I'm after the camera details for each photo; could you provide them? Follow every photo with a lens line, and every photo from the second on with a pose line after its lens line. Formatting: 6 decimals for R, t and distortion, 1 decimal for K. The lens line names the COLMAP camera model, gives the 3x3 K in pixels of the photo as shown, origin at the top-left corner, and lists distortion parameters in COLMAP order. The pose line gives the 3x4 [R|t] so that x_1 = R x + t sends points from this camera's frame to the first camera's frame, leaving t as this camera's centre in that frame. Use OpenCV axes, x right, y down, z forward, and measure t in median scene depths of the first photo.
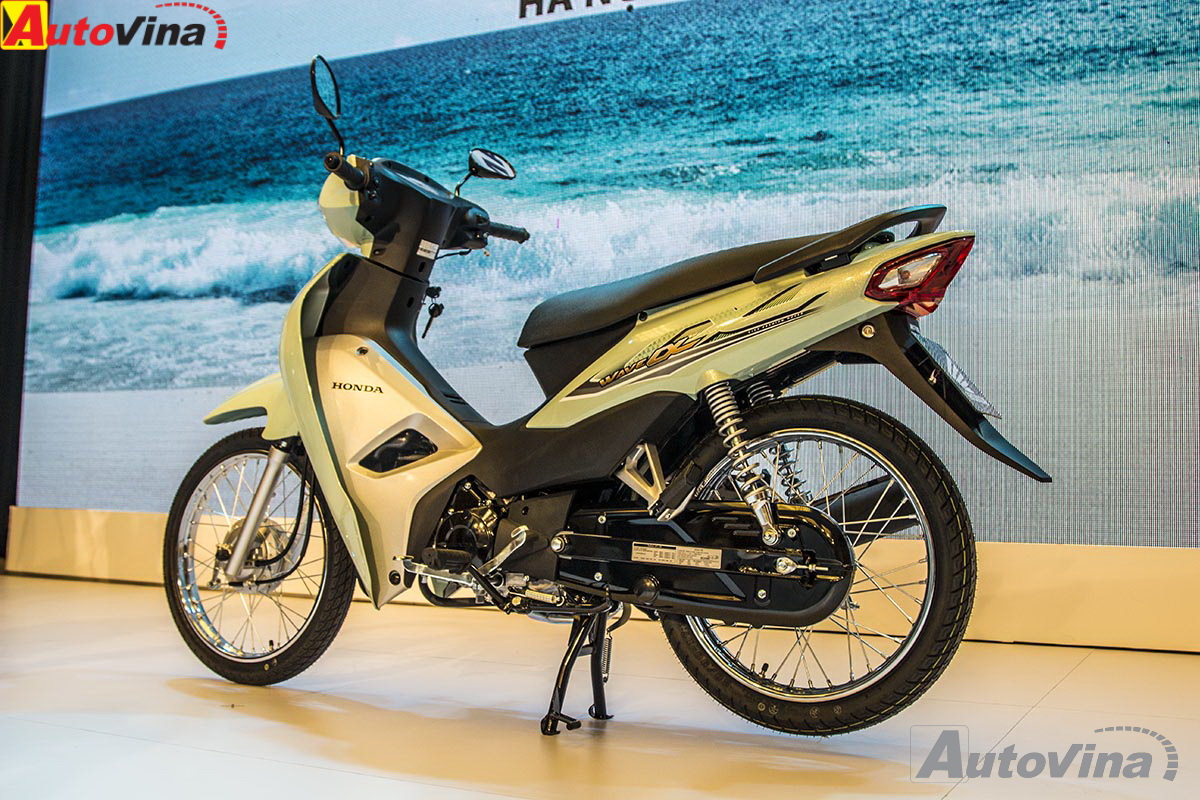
lens RADIAL K [[1345.6, 0, 602.6], [0, 1345.6, 396.0], [0, 0, 1]] dist [-0.092582, 0.000000]
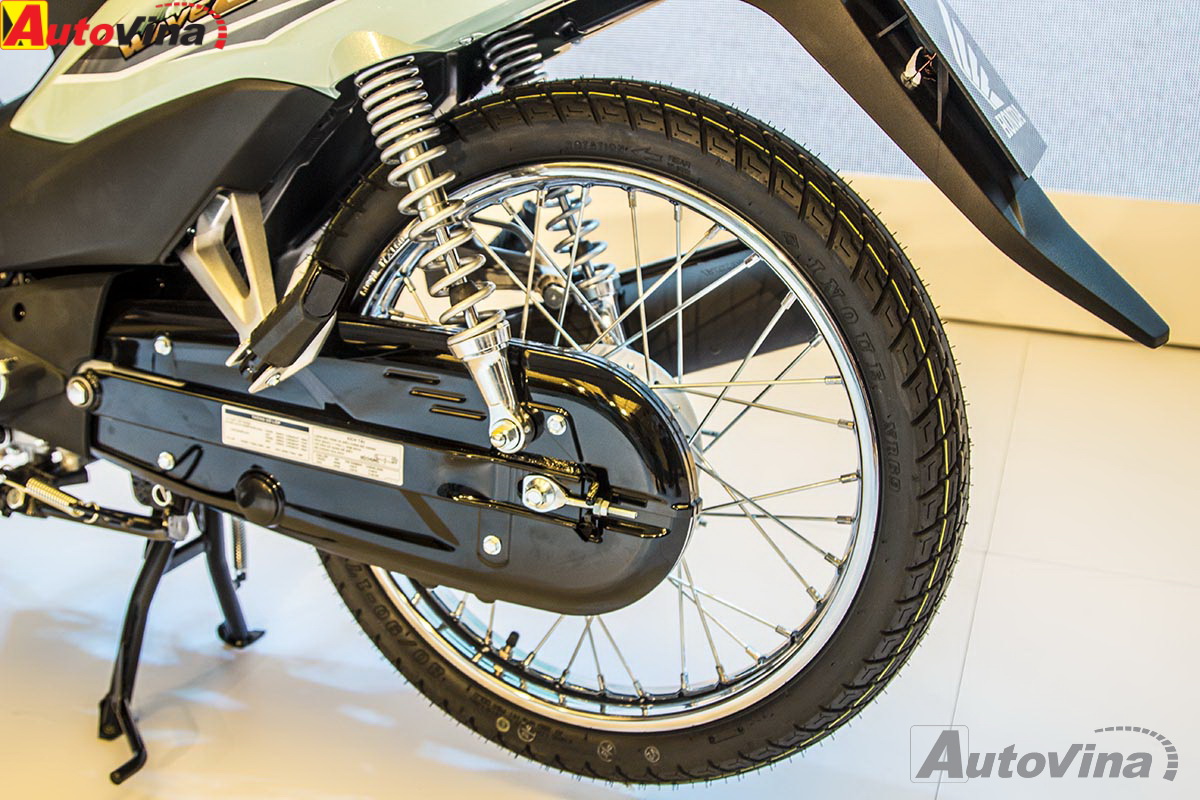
lens RADIAL K [[1345.6, 0, 589.5], [0, 1345.6, 403.4], [0, 0, 1]] dist [-0.092582, 0.000000]
pose [[0.994740, -0.021918, 0.100057, 0.104970], [-0.014306, 0.937533, 0.347602, -0.054228], [-0.101426, -0.347205, 0.932288, 0.579048]]
